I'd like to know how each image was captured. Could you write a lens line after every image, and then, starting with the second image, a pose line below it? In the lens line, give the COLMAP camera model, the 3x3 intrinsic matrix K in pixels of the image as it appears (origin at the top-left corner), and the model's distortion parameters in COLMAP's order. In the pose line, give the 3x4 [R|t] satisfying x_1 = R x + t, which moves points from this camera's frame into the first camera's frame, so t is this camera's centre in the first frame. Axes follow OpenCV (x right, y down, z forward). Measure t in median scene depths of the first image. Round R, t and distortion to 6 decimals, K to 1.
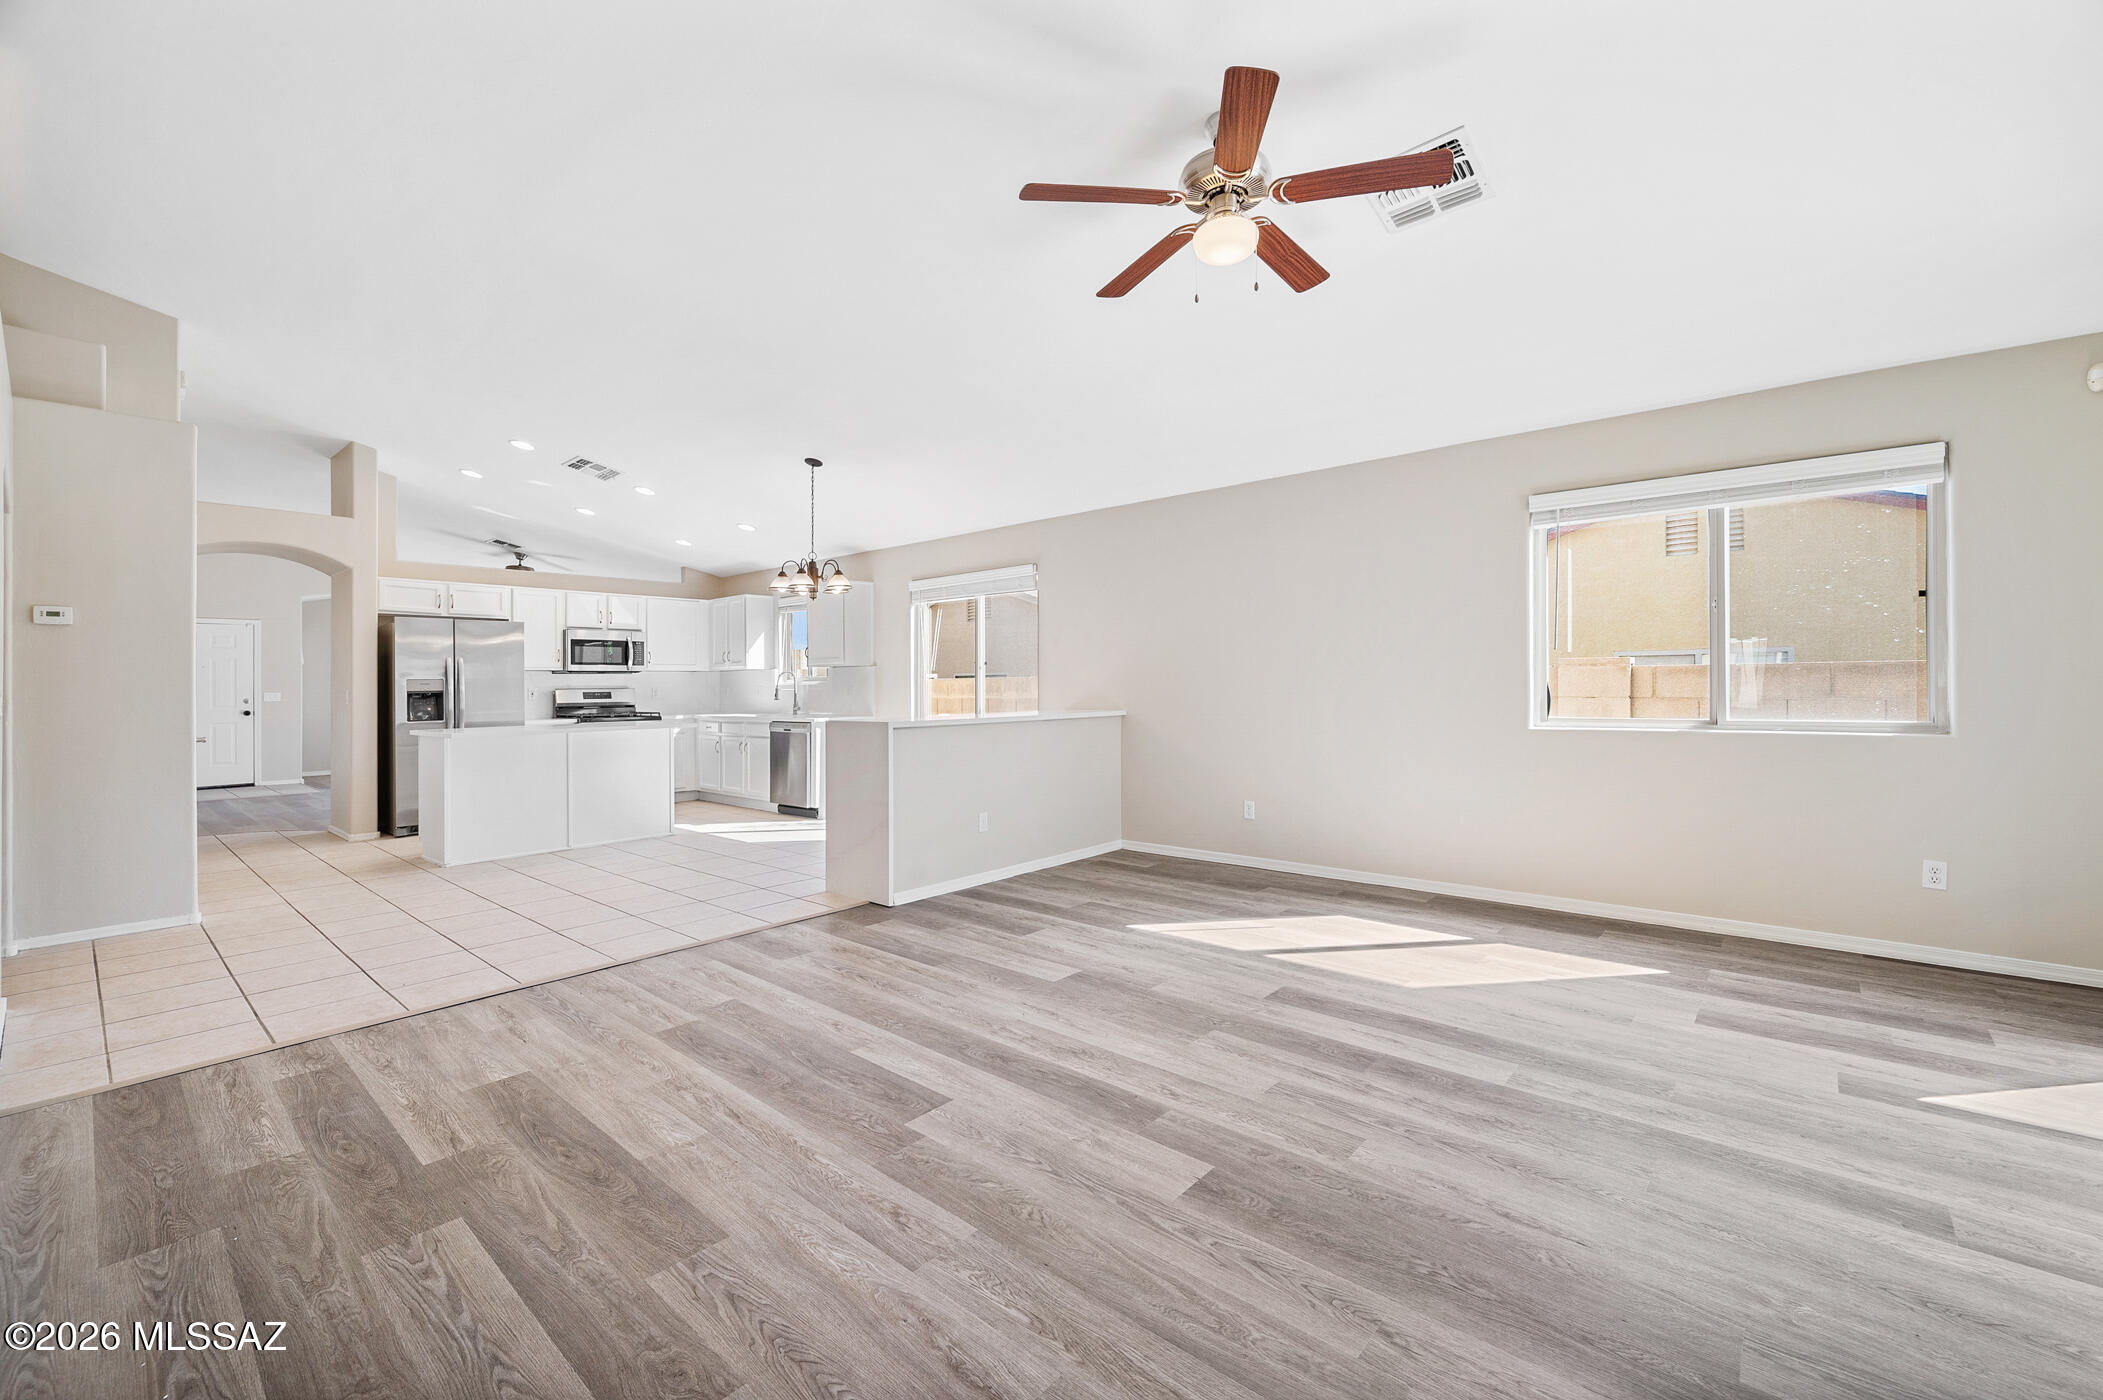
lens RADIAL K [[833.1, 0, 1052.6], [0, 833.1, 673.0], [0, 0, 1]] dist [-0.001237, -0.000068]
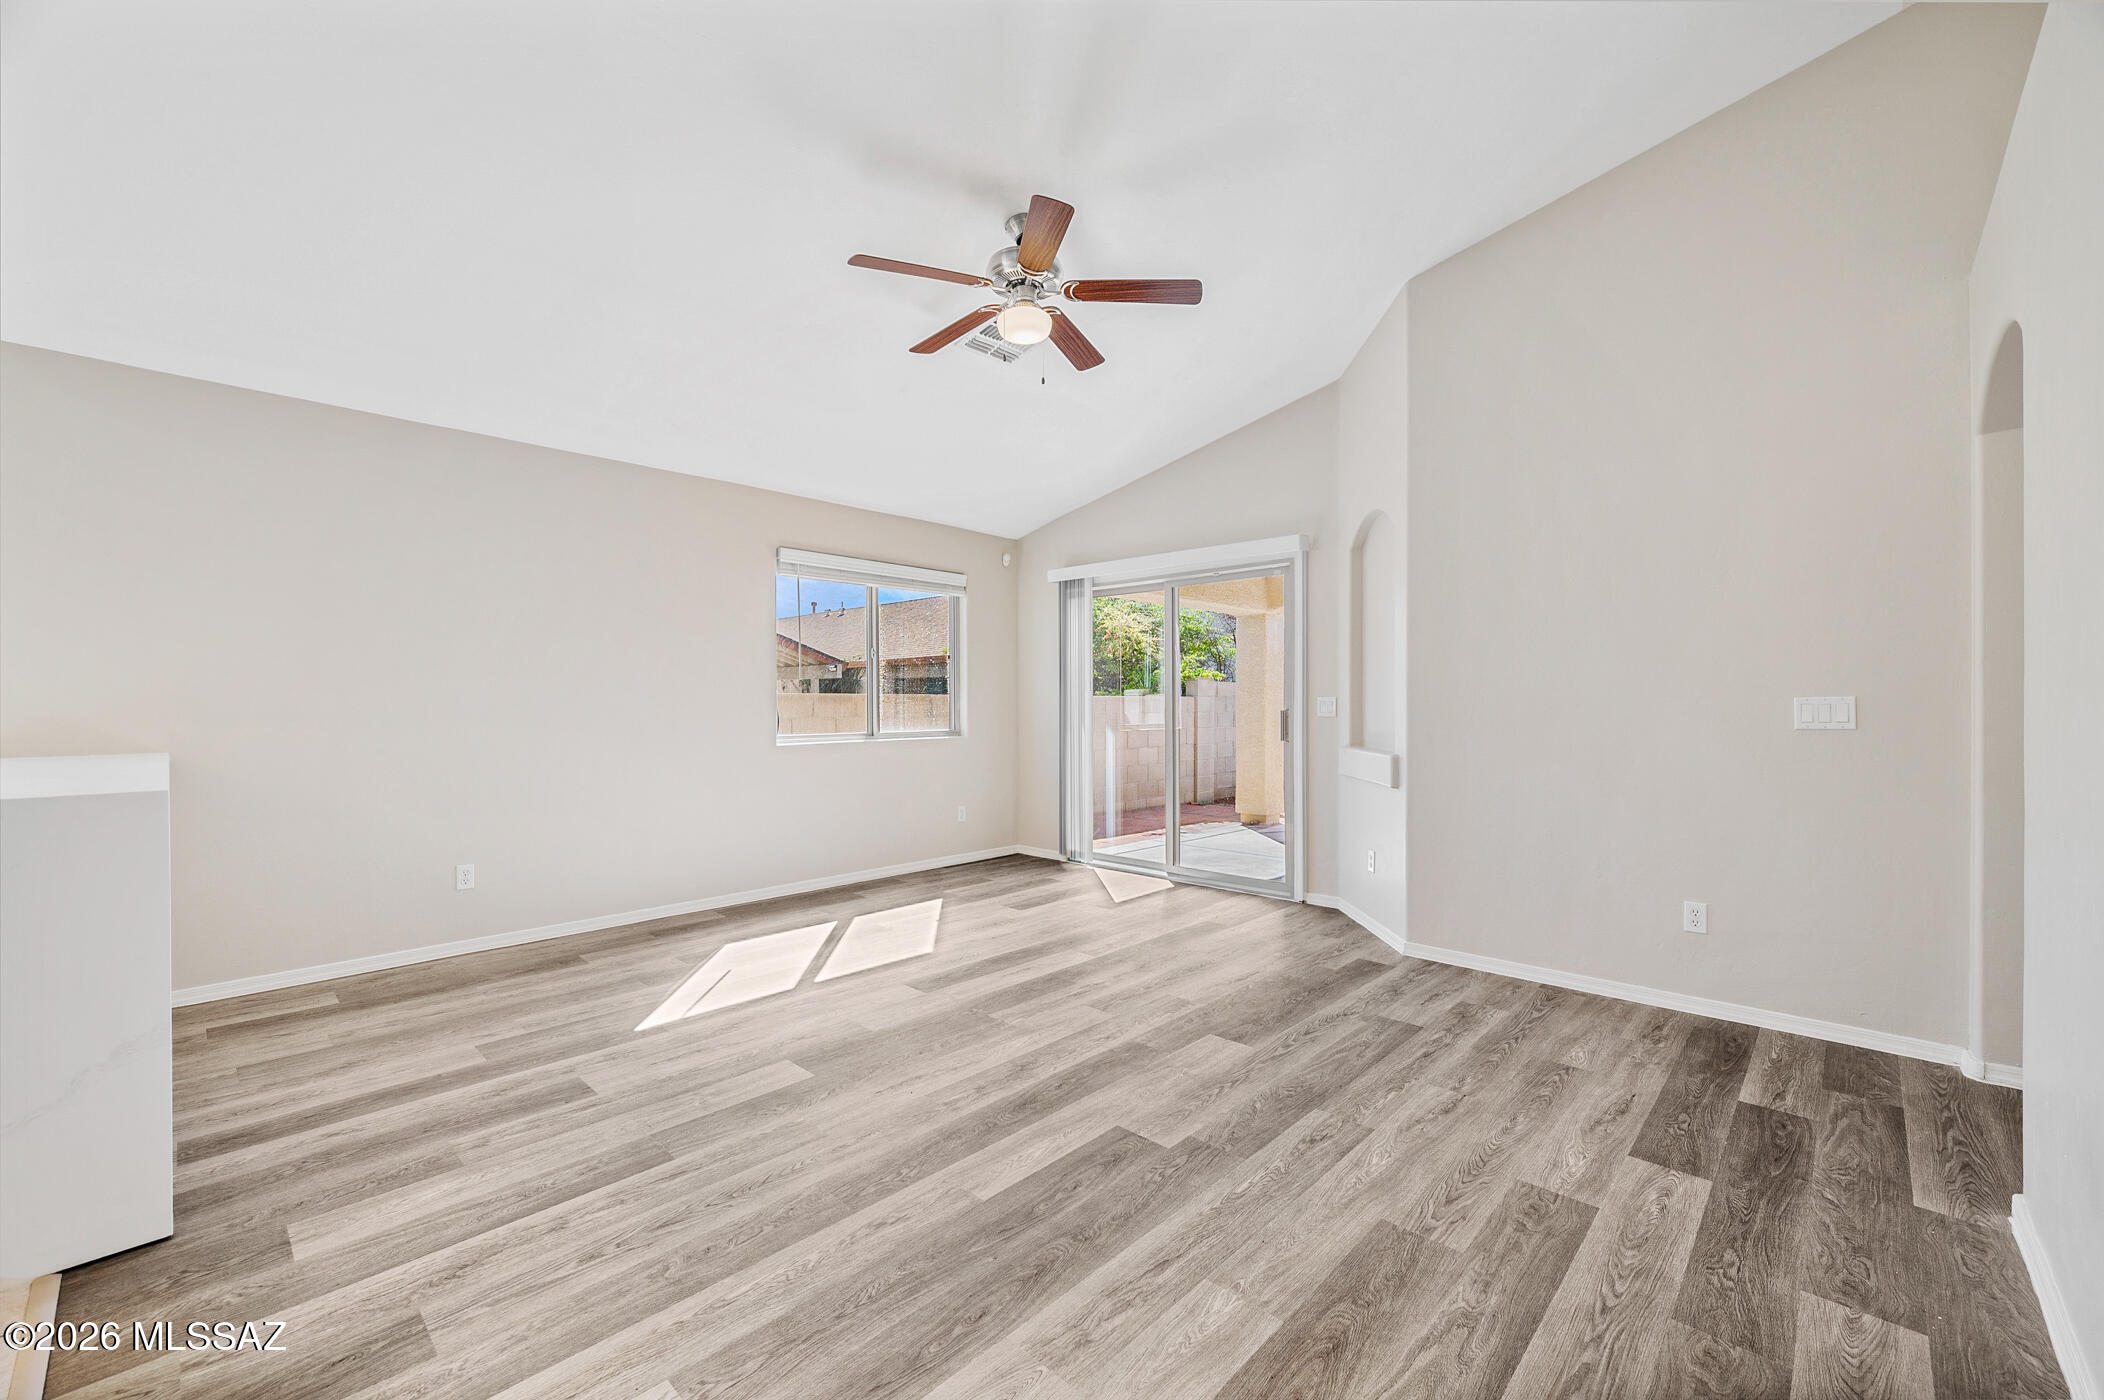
lens RADIAL K [[854.3, 0, 1052.0], [0, 854.3, 700.0], [0, 0, 1]] dist [-0.000133, 0.000053]
pose [[0.055220, 0.014137, 0.998374, -0.673906], [-0.014034, 0.999812, -0.013381, 0.015698], [-0.998376, -0.013272, 0.055408, 0.611097]]
